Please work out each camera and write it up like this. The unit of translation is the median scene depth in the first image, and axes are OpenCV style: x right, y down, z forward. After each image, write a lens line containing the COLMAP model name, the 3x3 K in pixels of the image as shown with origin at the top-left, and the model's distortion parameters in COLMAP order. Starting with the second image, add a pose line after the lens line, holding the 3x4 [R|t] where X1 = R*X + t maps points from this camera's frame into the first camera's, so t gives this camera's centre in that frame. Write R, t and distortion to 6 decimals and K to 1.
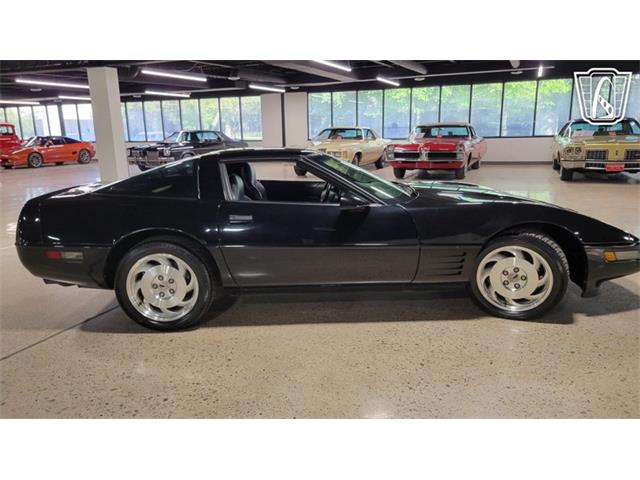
lens RADIAL K [[486.6, 0, 317.2], [0, 486.6, 238.0], [0, 0, 1]] dist [0.032276, -0.006289]
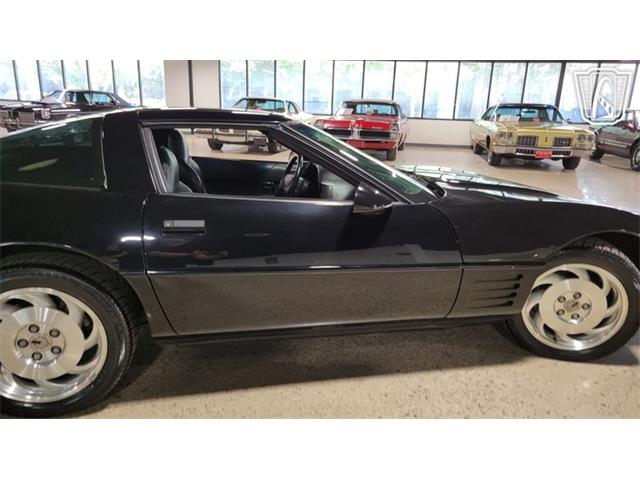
lens RADIAL K [[488.4, 0, 334.9], [0, 488.4, 244.3], [0, 0, 1]] dist [0.043687, -0.035175]
pose [[0.974665, -0.004678, 0.223622, -0.100546], [-0.008476, 0.998291, 0.057828, -0.046784], [-0.223510, -0.058258, 0.972959, 0.344846]]
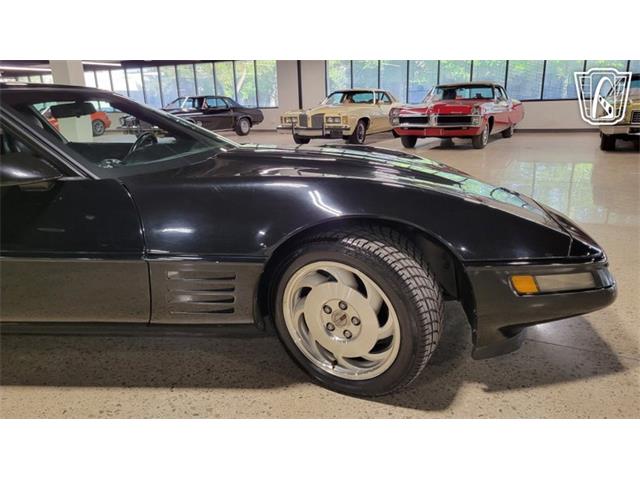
lens RADIAL K [[492.9, 0, 320.0], [0, 492.9, 240.0], [0, 0, 1]] dist [0.025388, -0.000820]
pose [[0.995216, 0.018551, -0.095923, 0.401318], [-0.013004, 0.998224, 0.058135, -0.034356], [0.096831, -0.056610, 0.993690, 0.434796]]
